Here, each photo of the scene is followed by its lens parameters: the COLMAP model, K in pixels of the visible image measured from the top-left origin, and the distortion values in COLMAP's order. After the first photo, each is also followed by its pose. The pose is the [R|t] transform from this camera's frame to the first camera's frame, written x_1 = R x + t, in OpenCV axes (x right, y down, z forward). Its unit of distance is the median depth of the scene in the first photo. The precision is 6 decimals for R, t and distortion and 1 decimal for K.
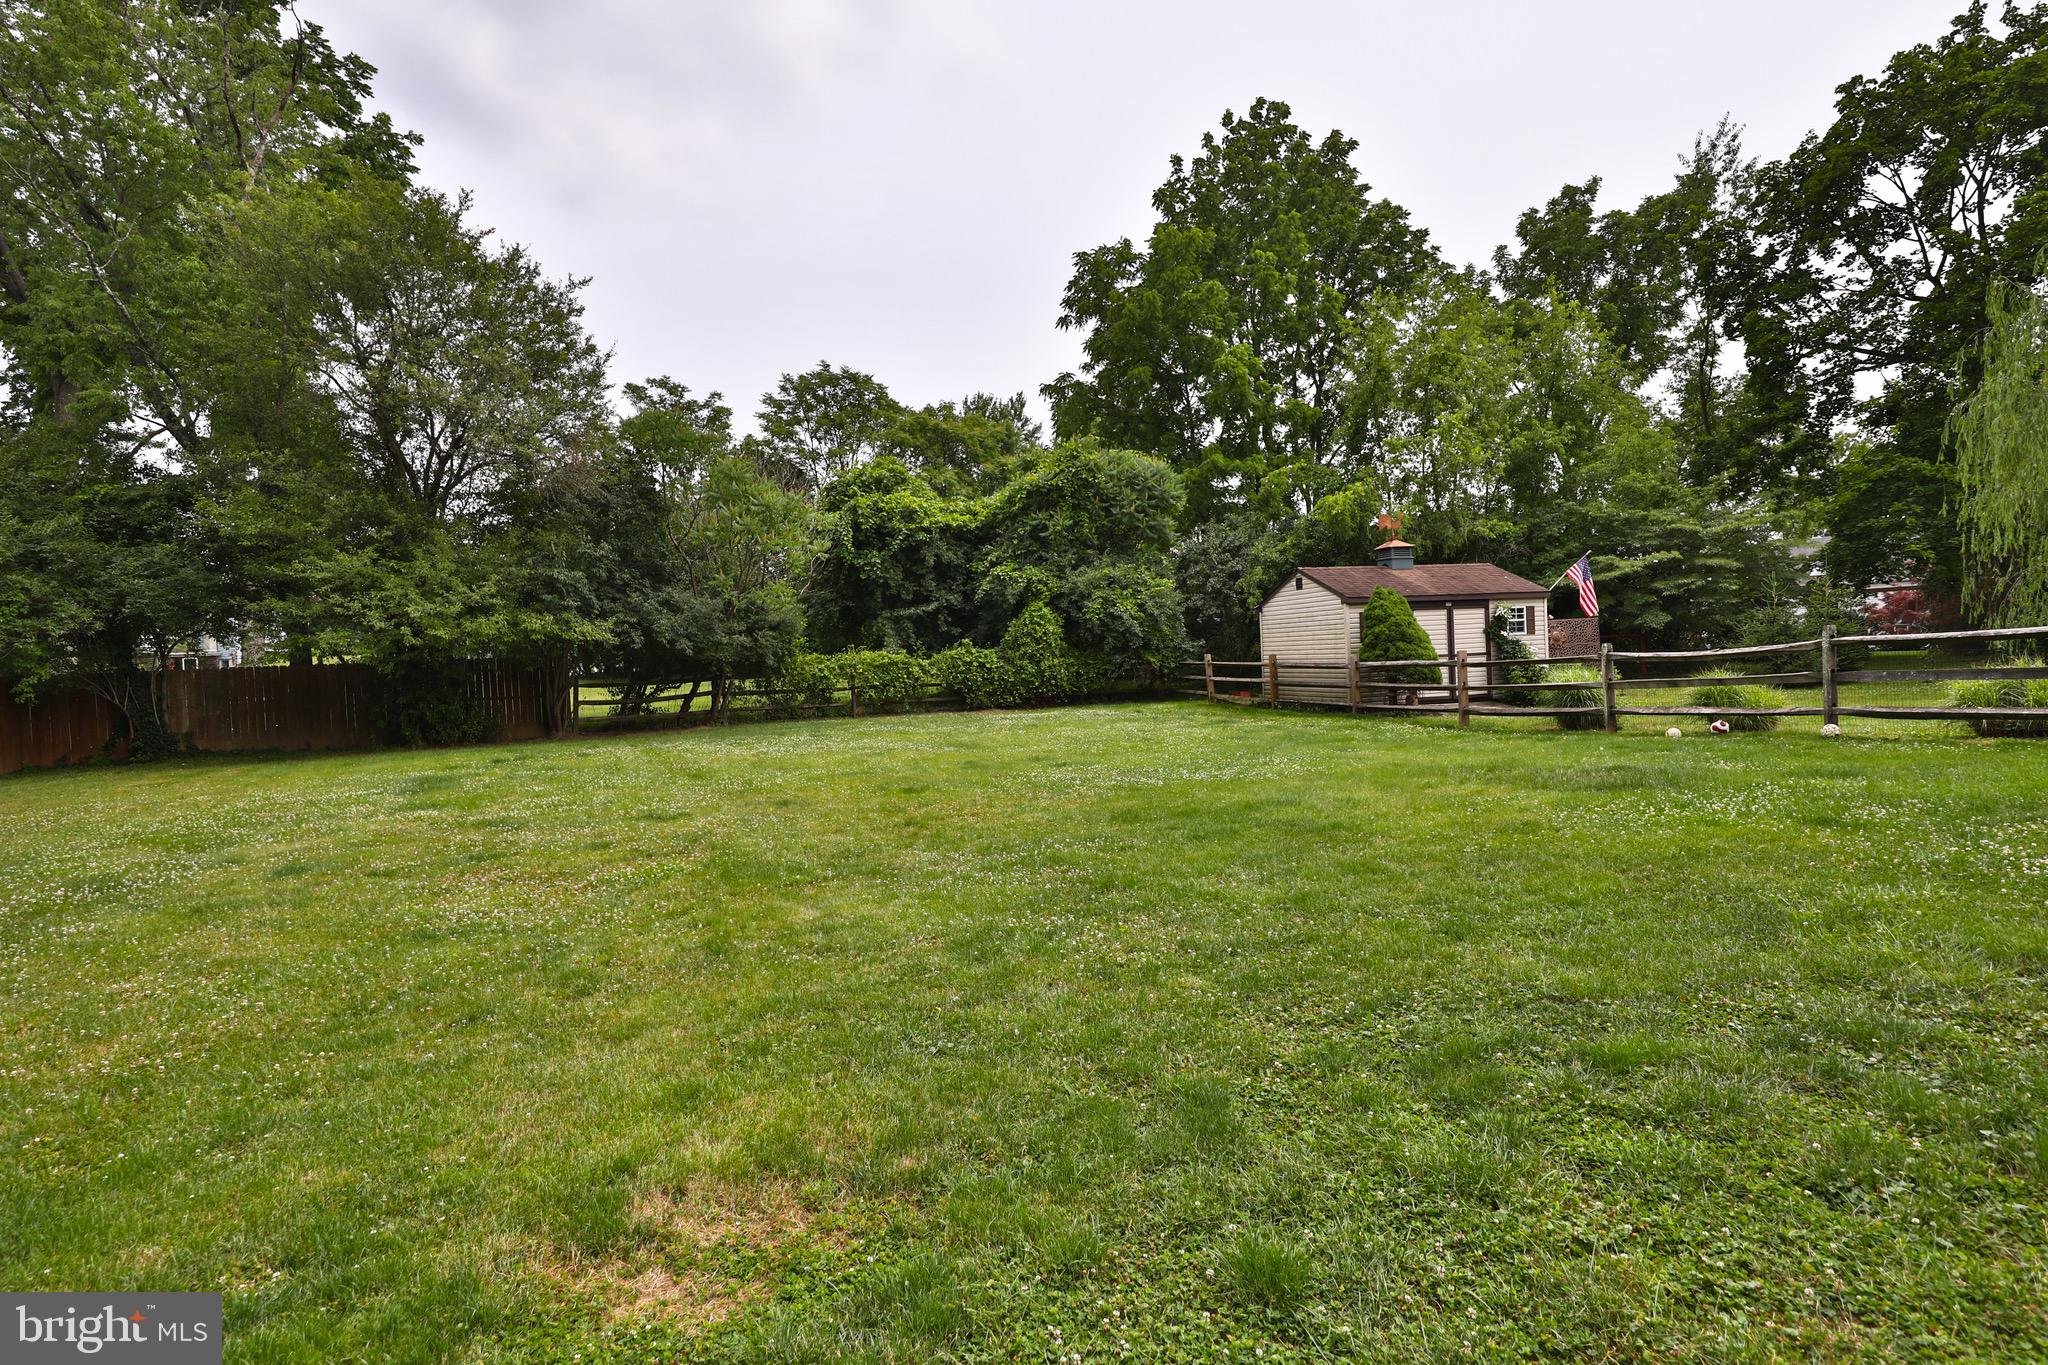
lens RADIAL K [[1080.8, 0, 1025.0], [0, 1080.8, 681.8], [0, 0, 1]] dist [-0.001383, -0.000313]
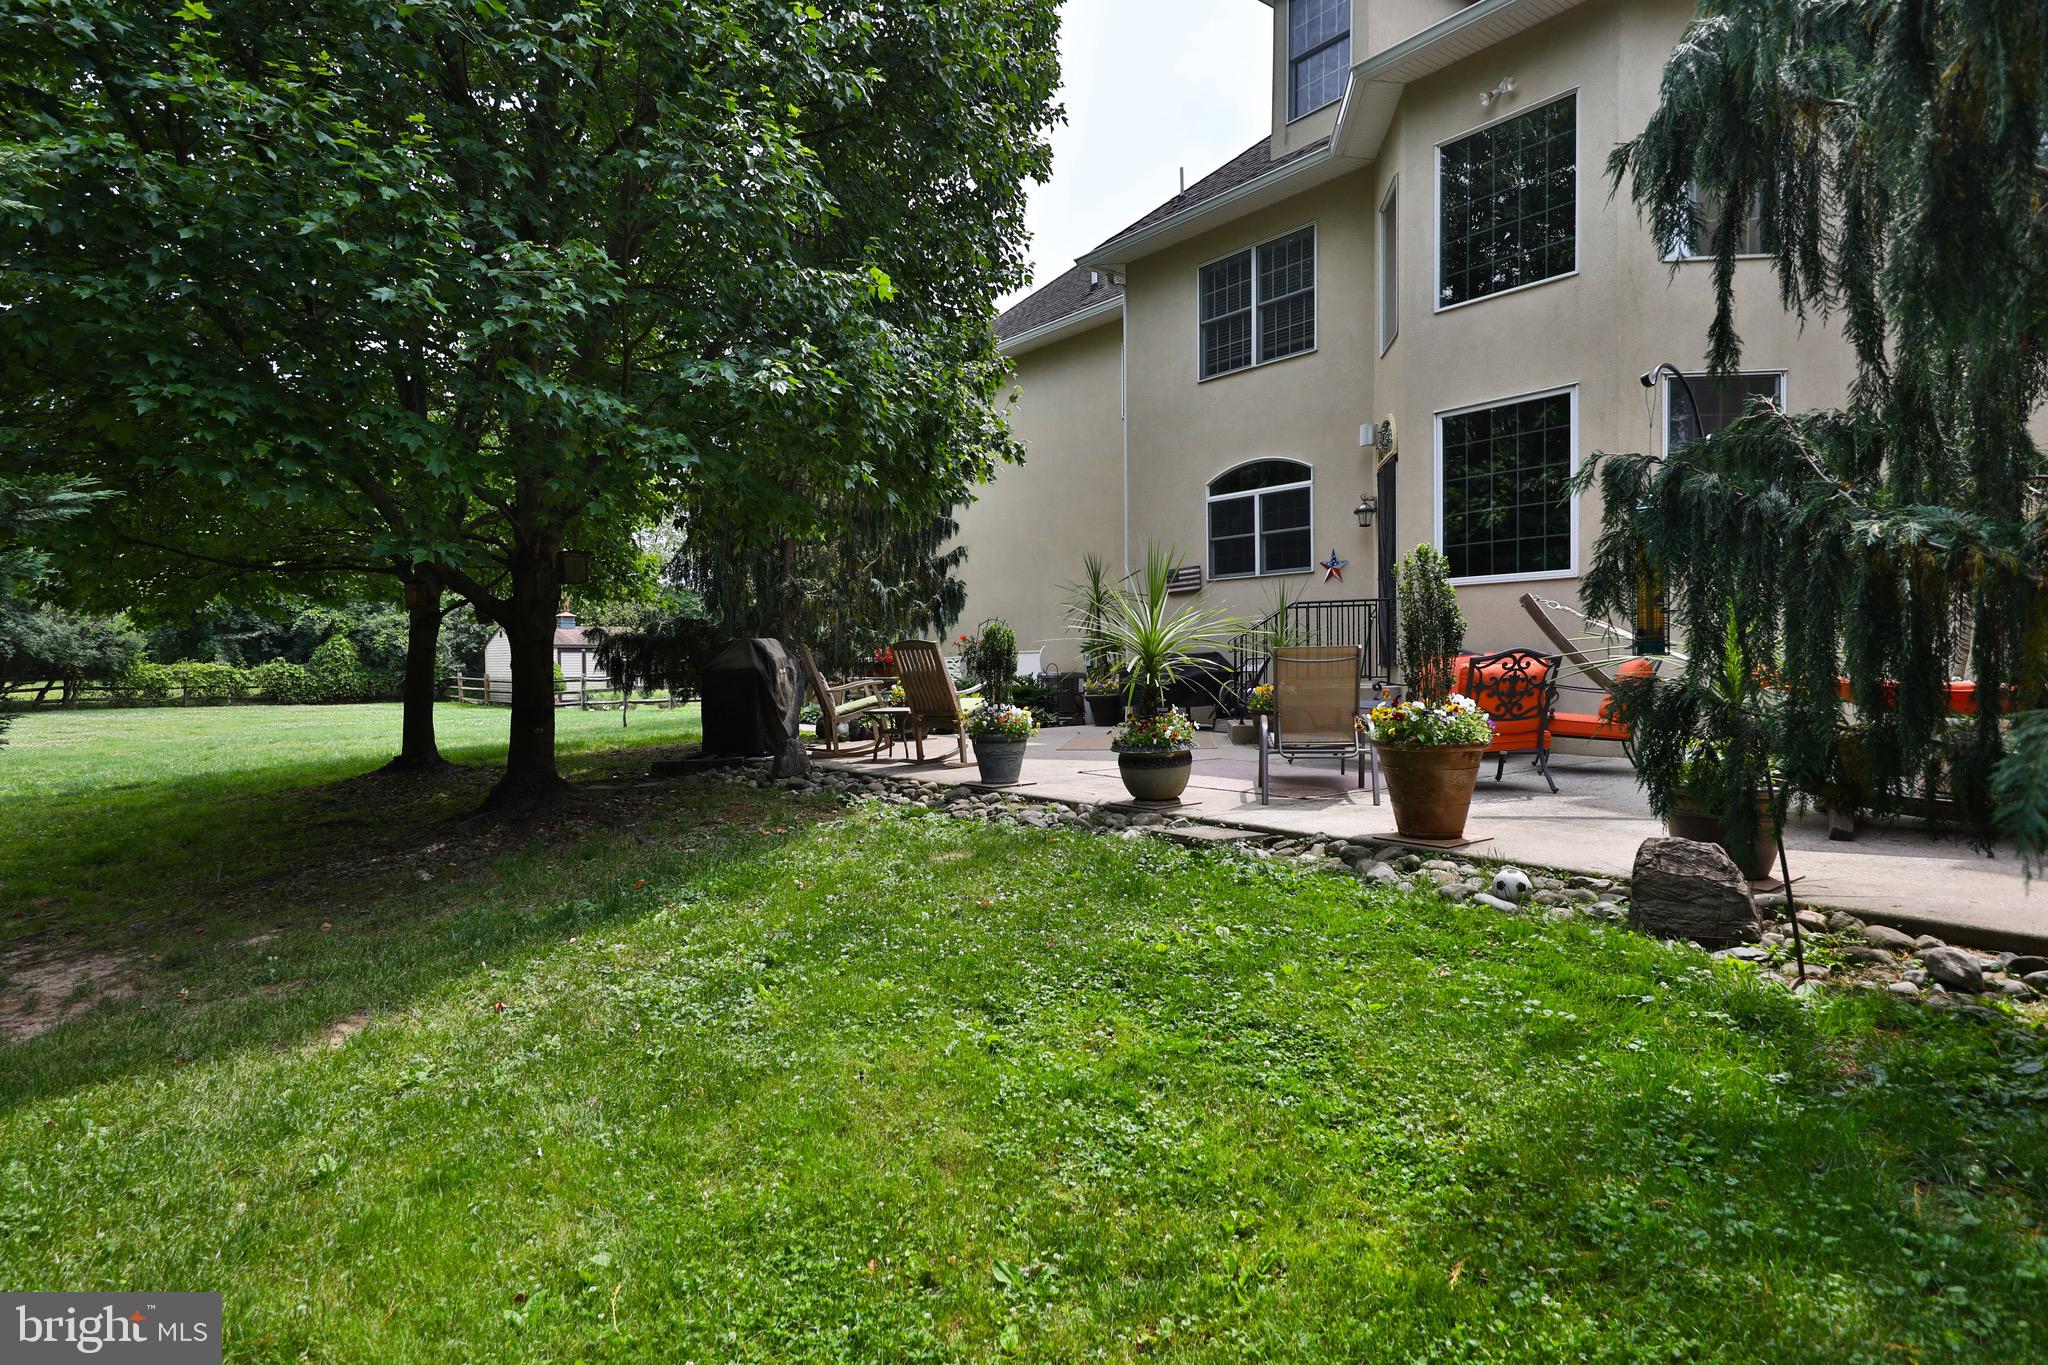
lens RADIAL K [[1080.8, 0, 1022.7], [0, 1080.8, 671.6], [0, 0, 1]] dist [-0.001383, -0.000313]
pose [[0.884760, 0.034163, 0.464792, 0.164886], [-0.020518, 0.999198, -0.034385, 0.010917], [-0.465594, 0.020886, 0.884752, -0.827186]]
